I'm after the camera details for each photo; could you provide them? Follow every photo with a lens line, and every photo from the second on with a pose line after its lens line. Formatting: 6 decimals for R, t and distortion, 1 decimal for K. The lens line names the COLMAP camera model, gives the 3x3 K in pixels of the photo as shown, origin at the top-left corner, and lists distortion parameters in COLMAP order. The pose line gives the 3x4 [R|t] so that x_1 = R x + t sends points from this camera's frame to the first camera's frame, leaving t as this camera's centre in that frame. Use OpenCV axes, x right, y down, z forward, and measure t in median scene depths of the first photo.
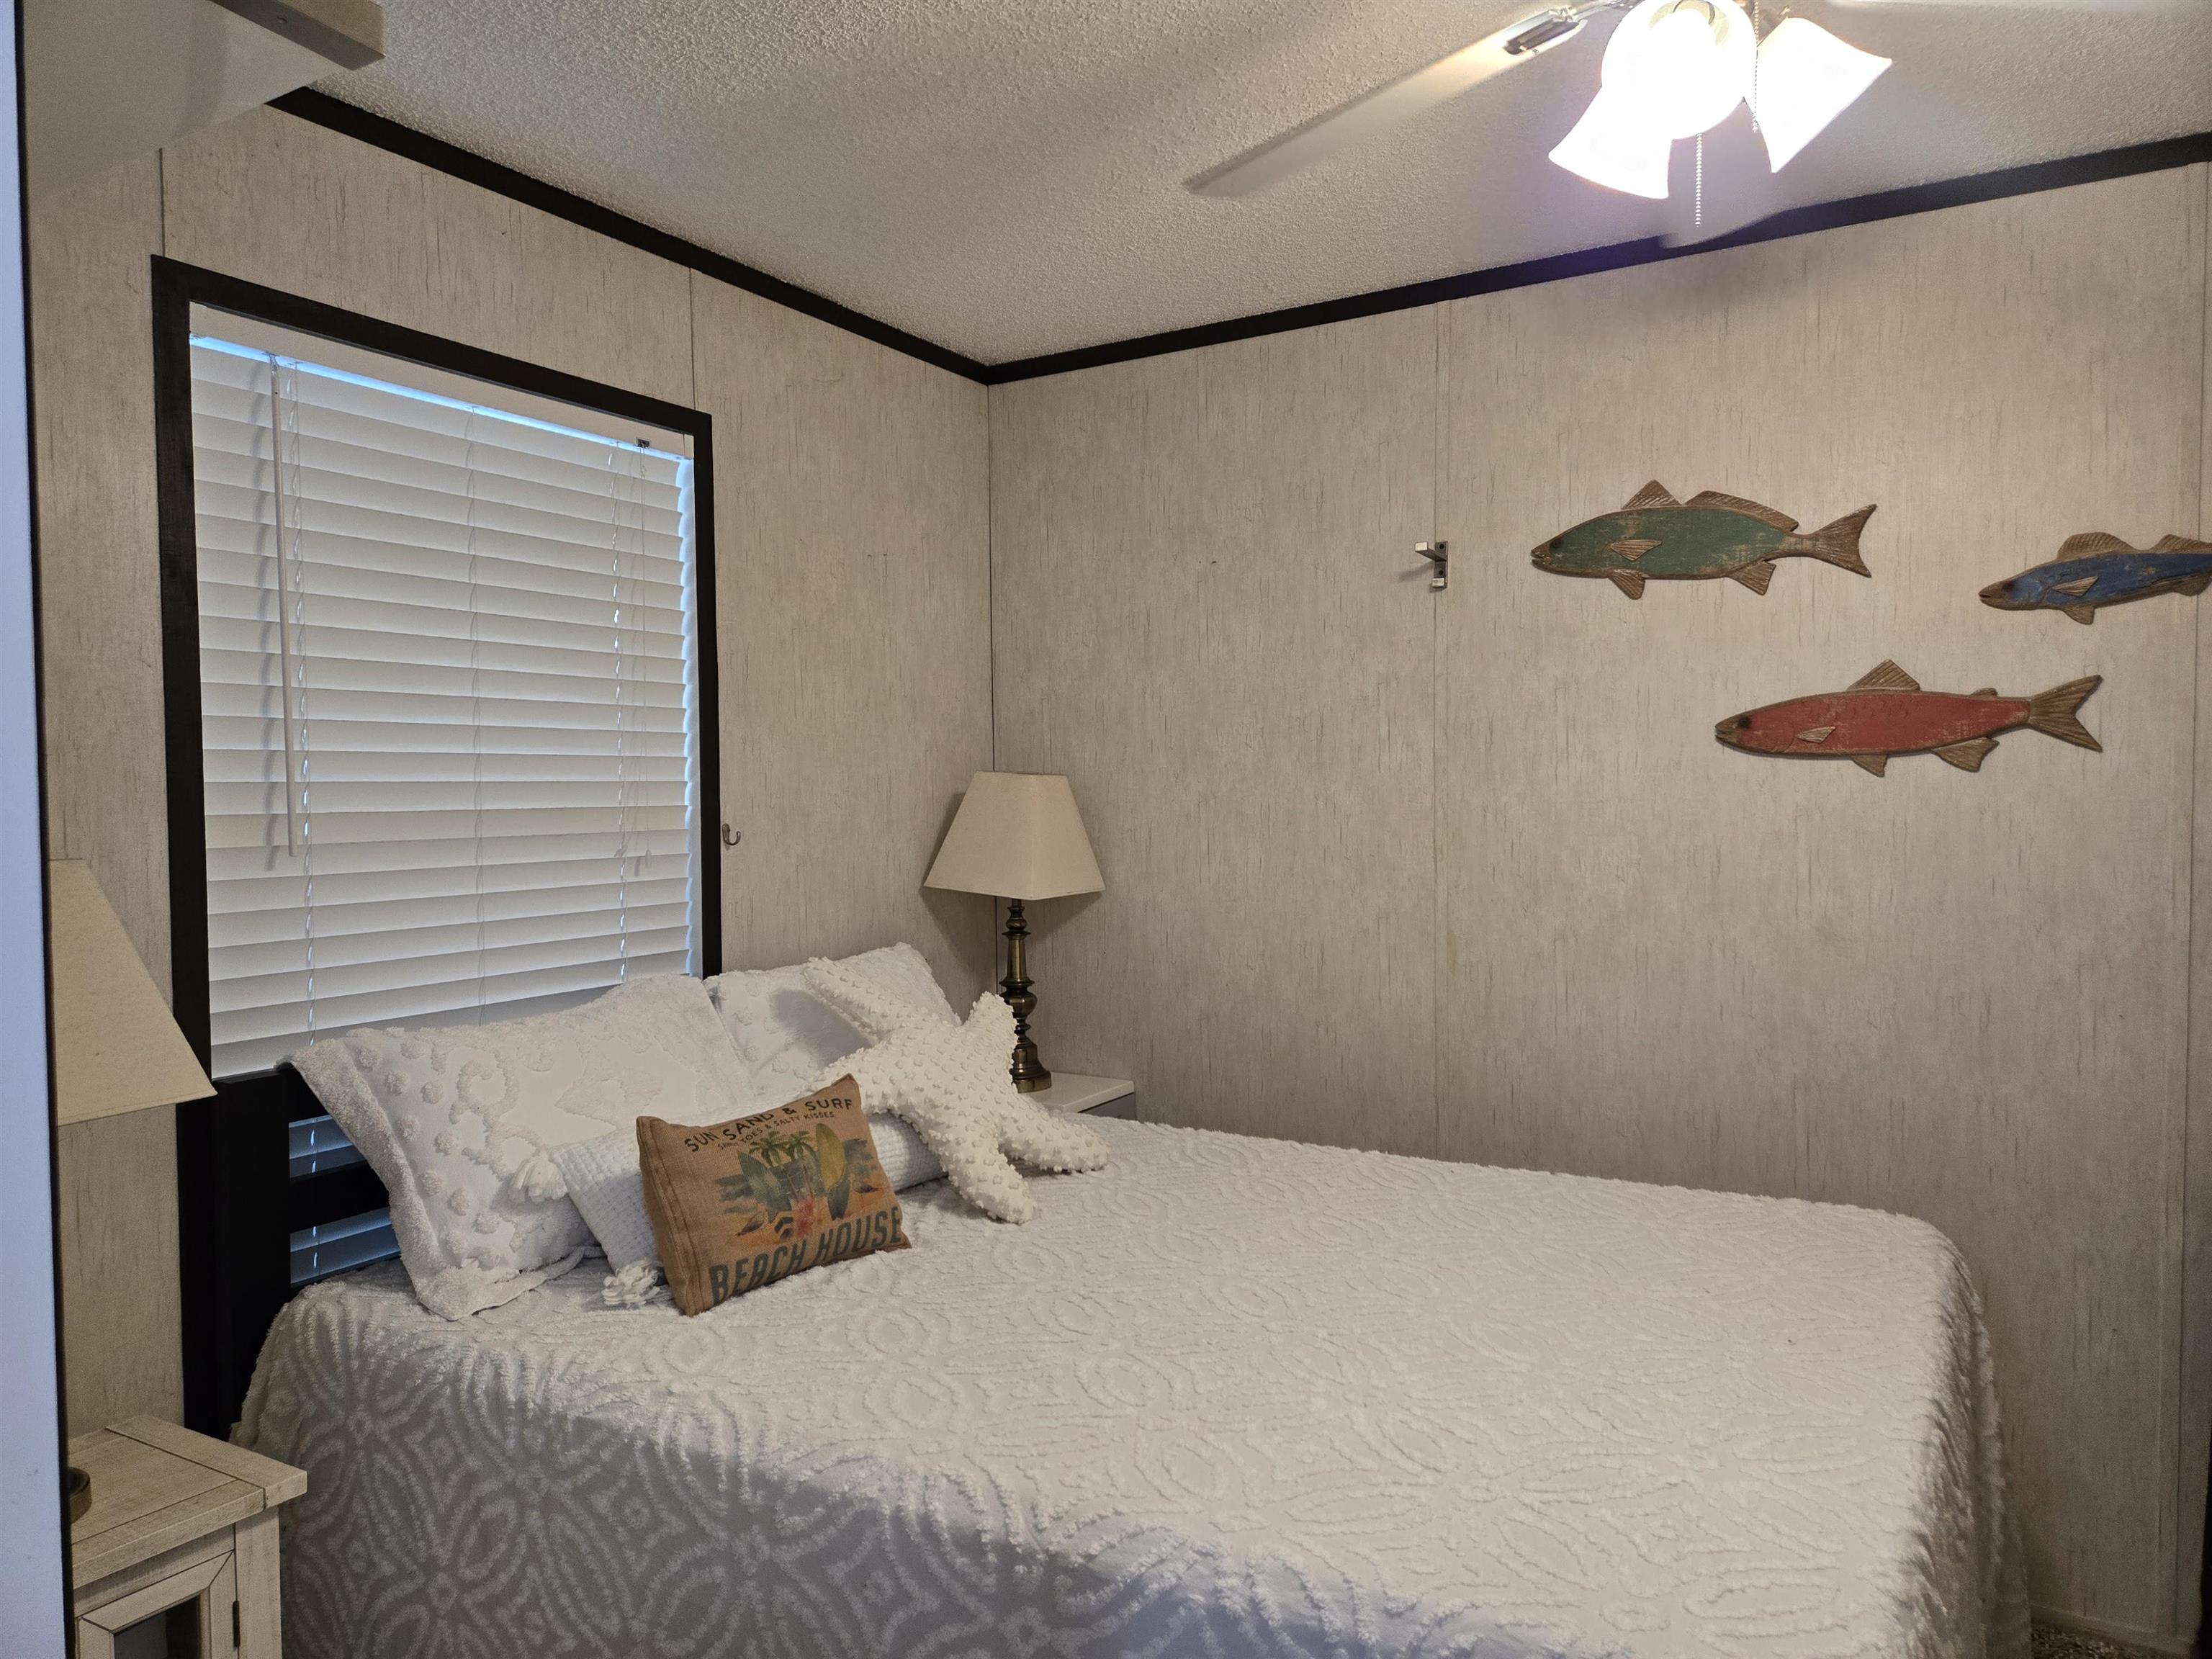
lens RADIAL K [[1488.2, 0, 1116.0], [0, 1488.2, 830.2], [0, 0, 1]] dist [0.060841, -0.054638]
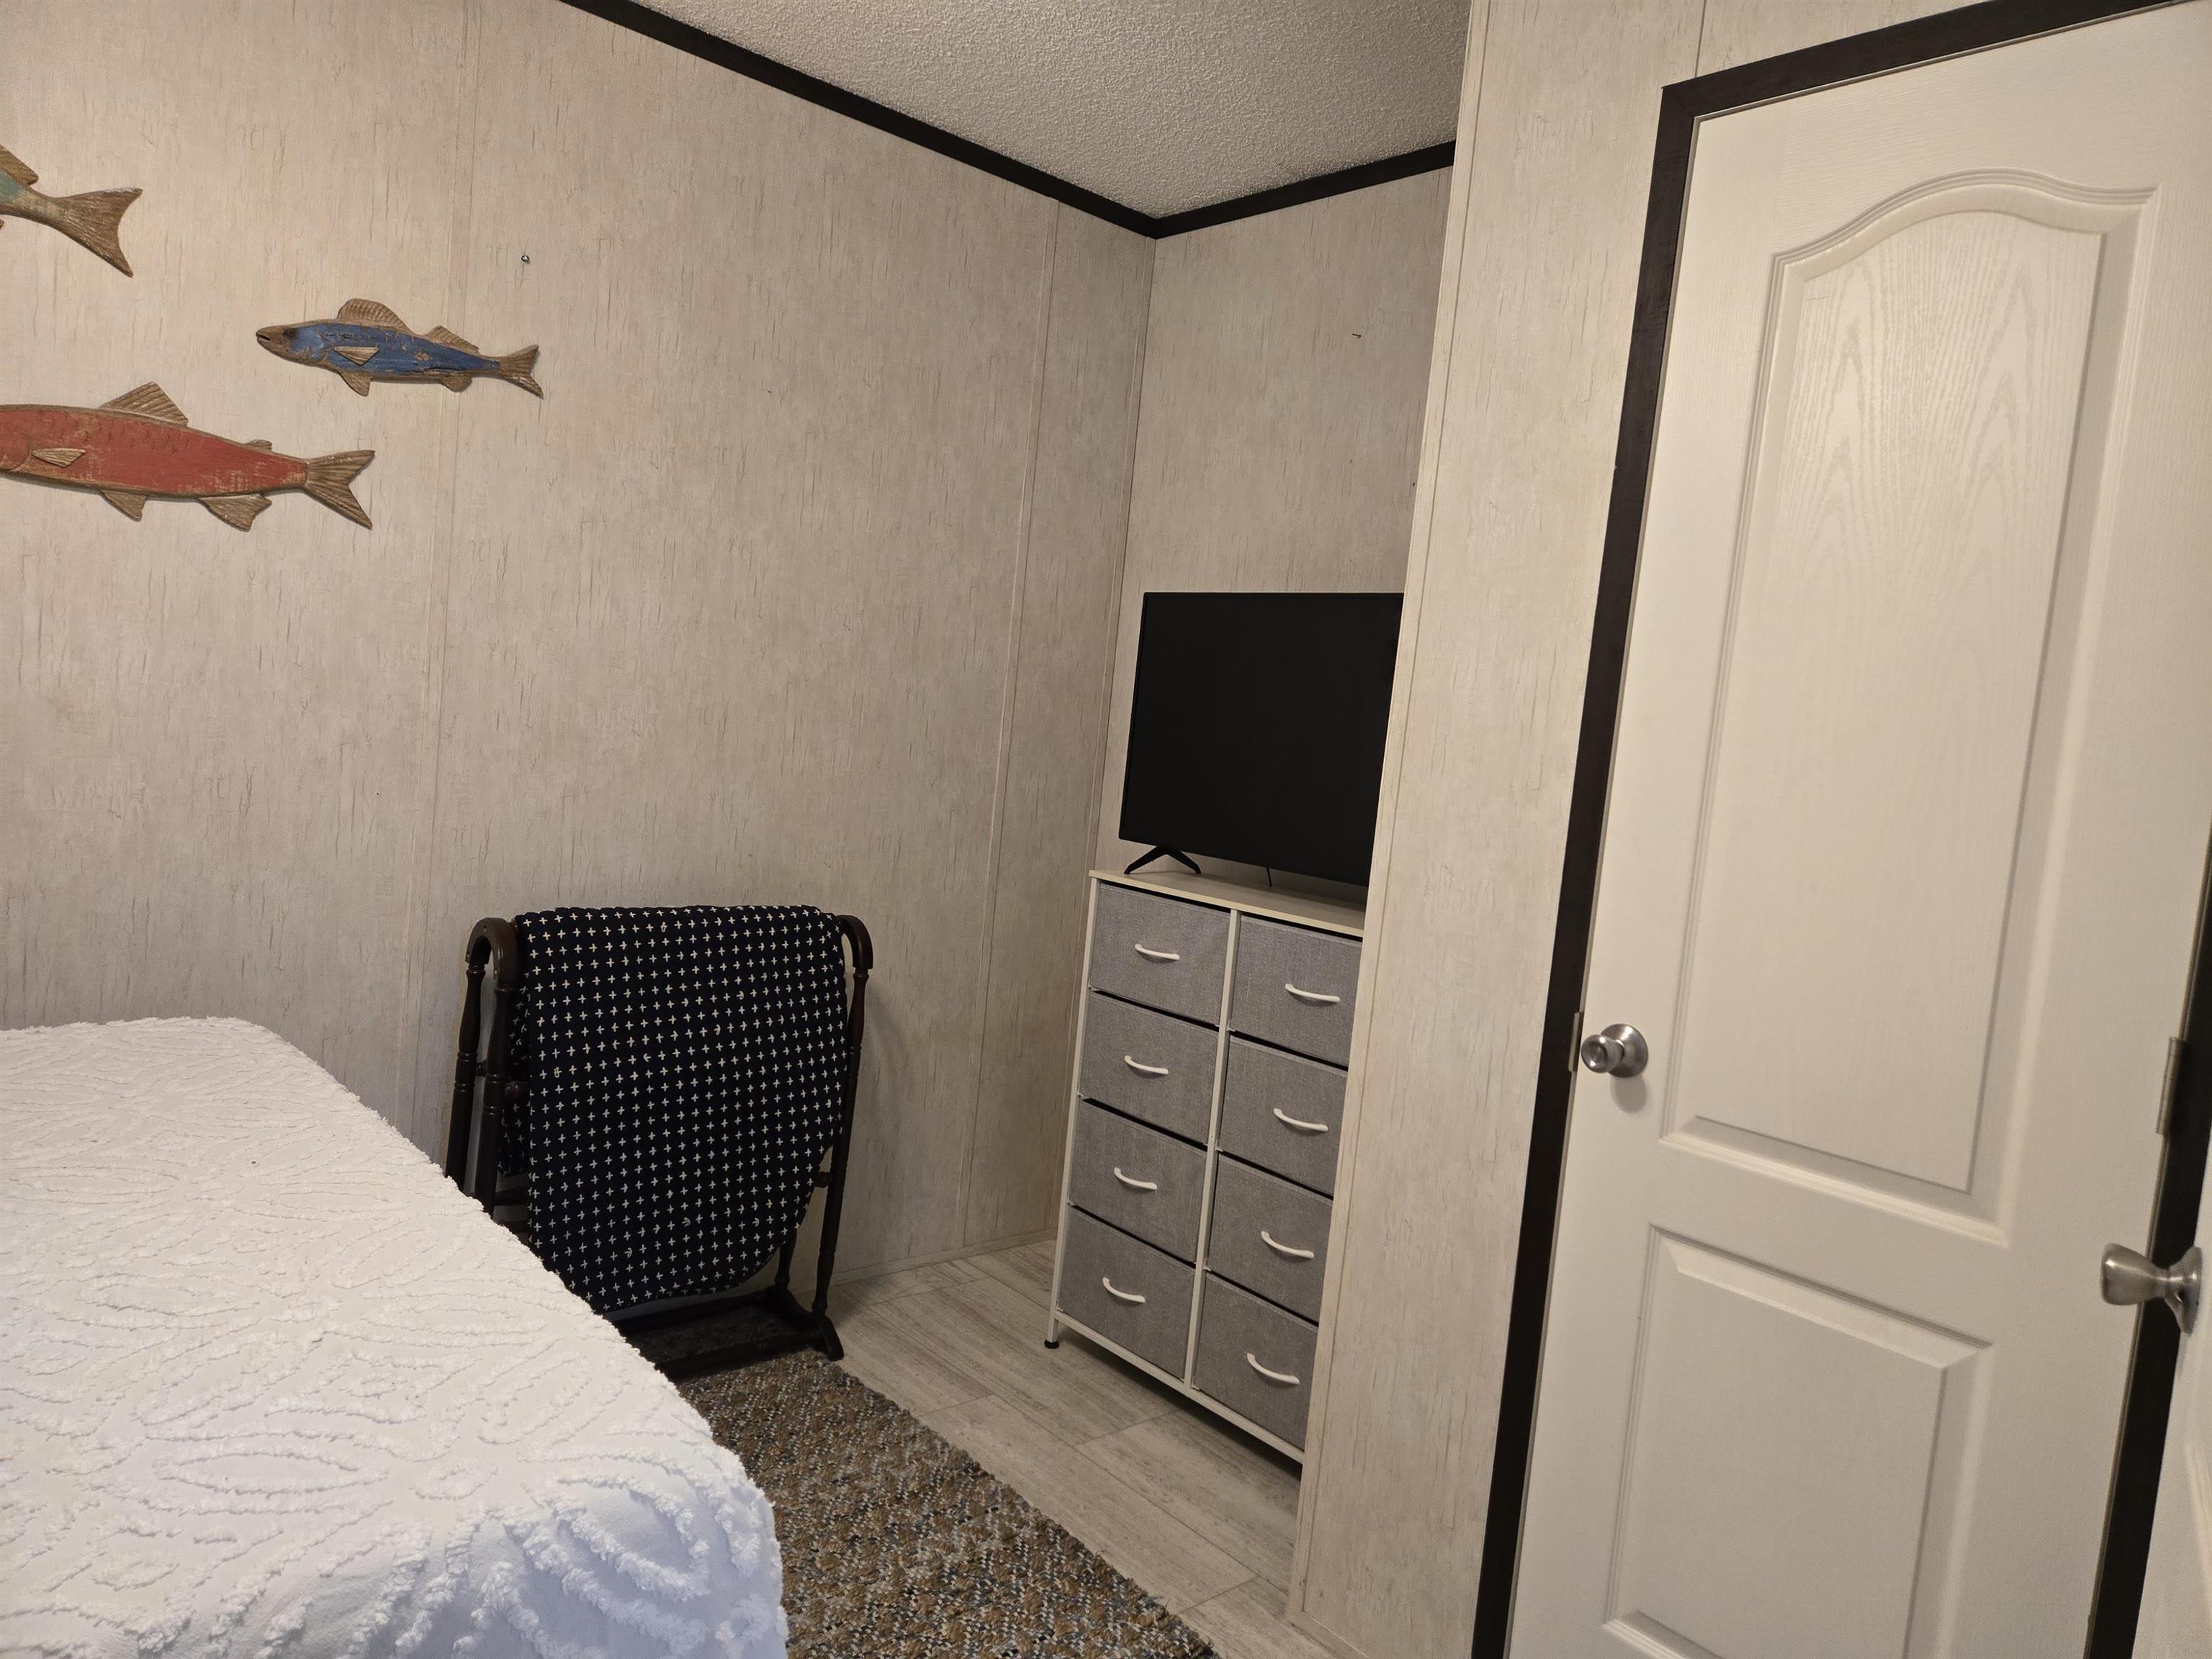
lens RADIAL K [[1488.2, 0, 1112.8], [0, 1488.2, 822.7], [0, 0, 1]] dist [0.060841, -0.054638]
pose [[0.283908, -0.033488, 0.958267, -0.161309], [-0.067120, 0.996244, 0.054701, 0.052222], [-0.956500, -0.079849, 0.280594, 0.234348]]
